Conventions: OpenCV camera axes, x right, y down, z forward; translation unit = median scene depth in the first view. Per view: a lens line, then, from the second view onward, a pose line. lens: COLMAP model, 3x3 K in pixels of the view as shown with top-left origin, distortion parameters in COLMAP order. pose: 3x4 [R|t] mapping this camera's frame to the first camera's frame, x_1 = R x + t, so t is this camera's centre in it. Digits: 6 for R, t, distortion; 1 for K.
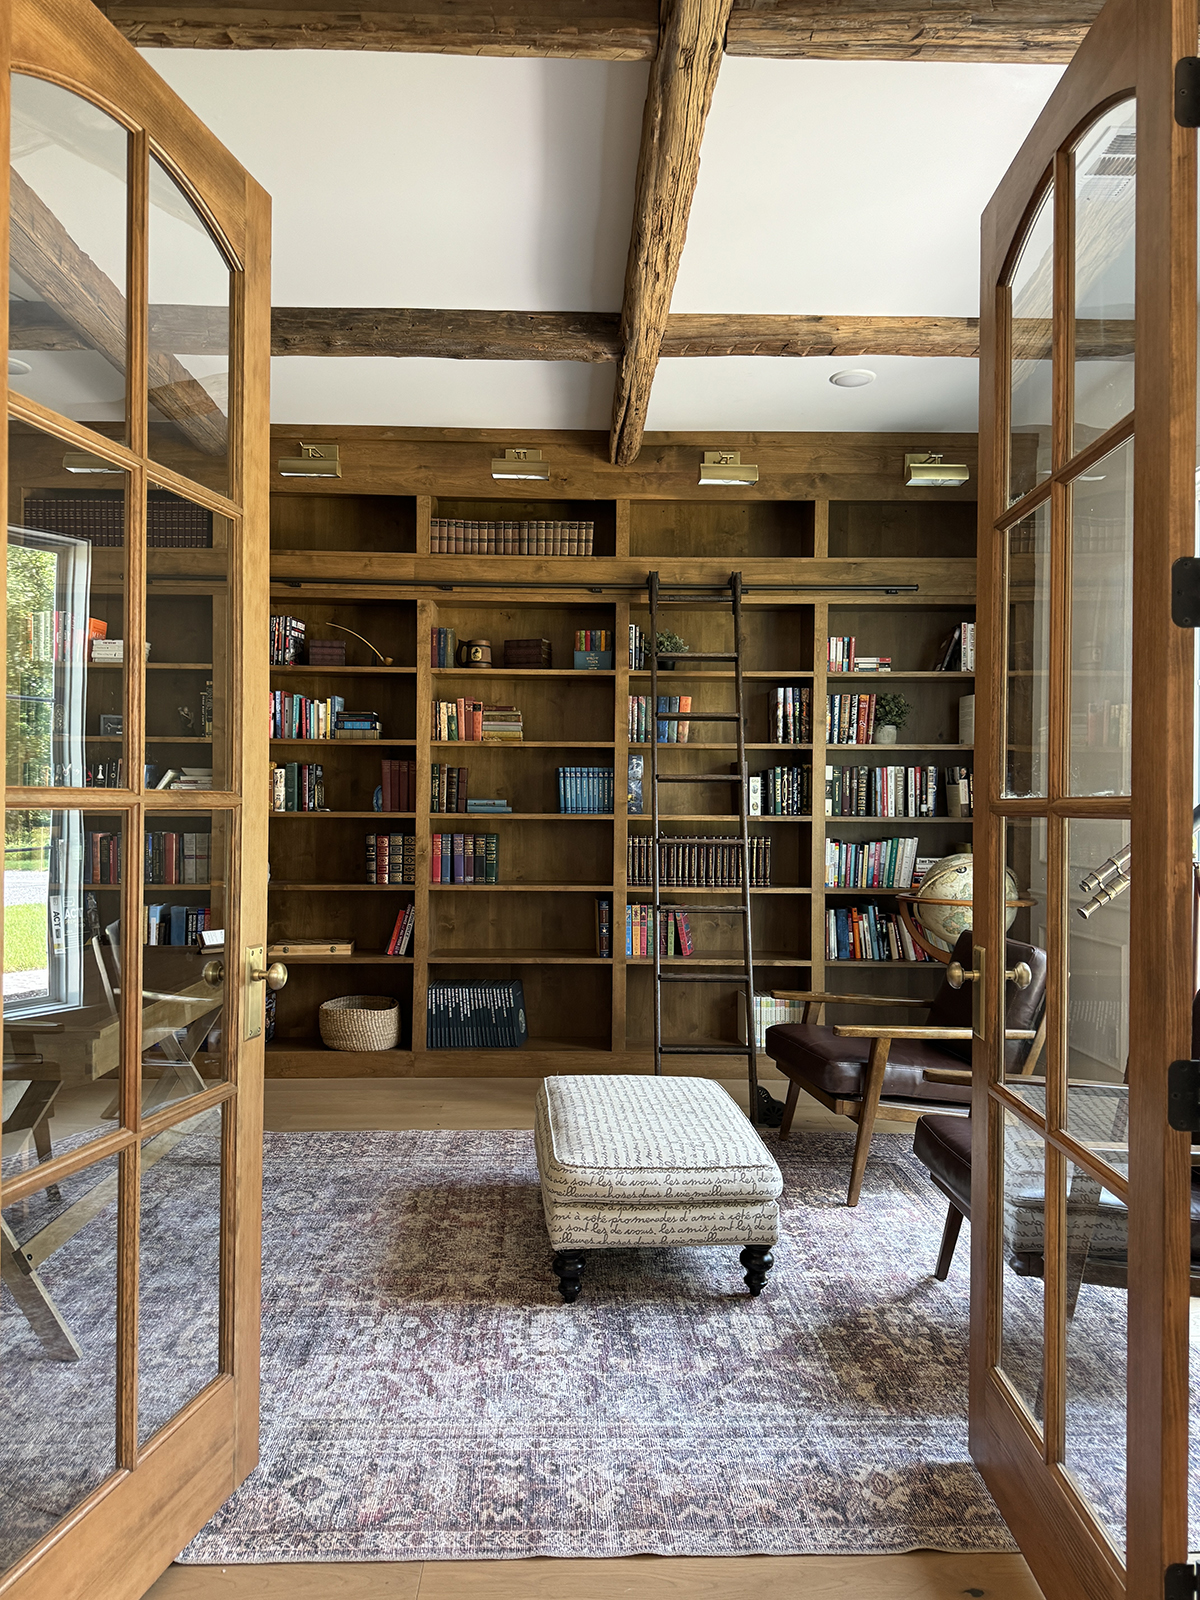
lens RADIAL K [[1113.1, 0, 600.0], [0, 1113.1, 800.0], [0, 0, 1]] dist [0.203957, -0.361487]
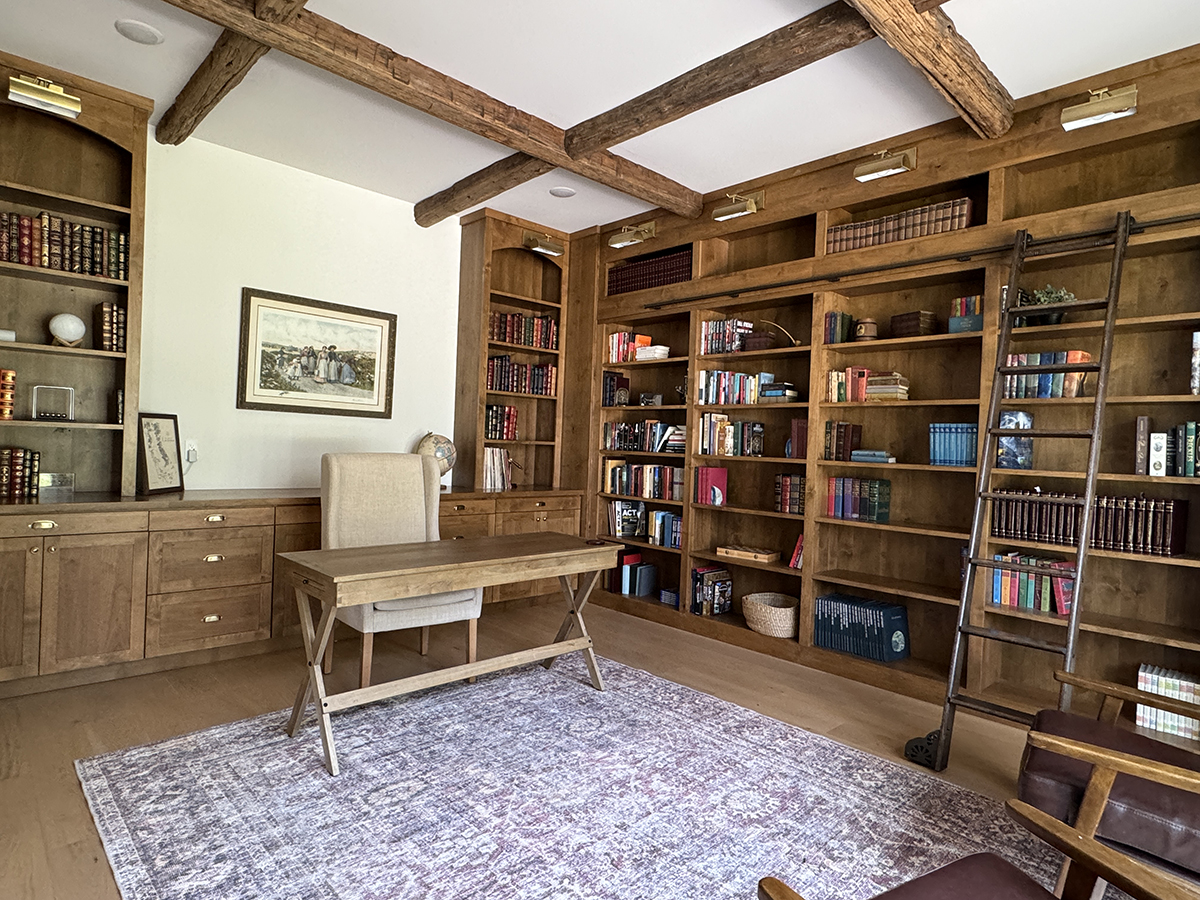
lens RADIAL K [[678.1, 0, 600.0], [0, 678.1, 450.0], [0, 0, 1]] dist [0.007492, -0.001547]
pose [[0.676413, 0.023714, -0.736141, 0.243001], [-0.029701, 0.999547, 0.004908, 0.003739], [0.735924, 0.018545, 0.676811, 0.299517]]
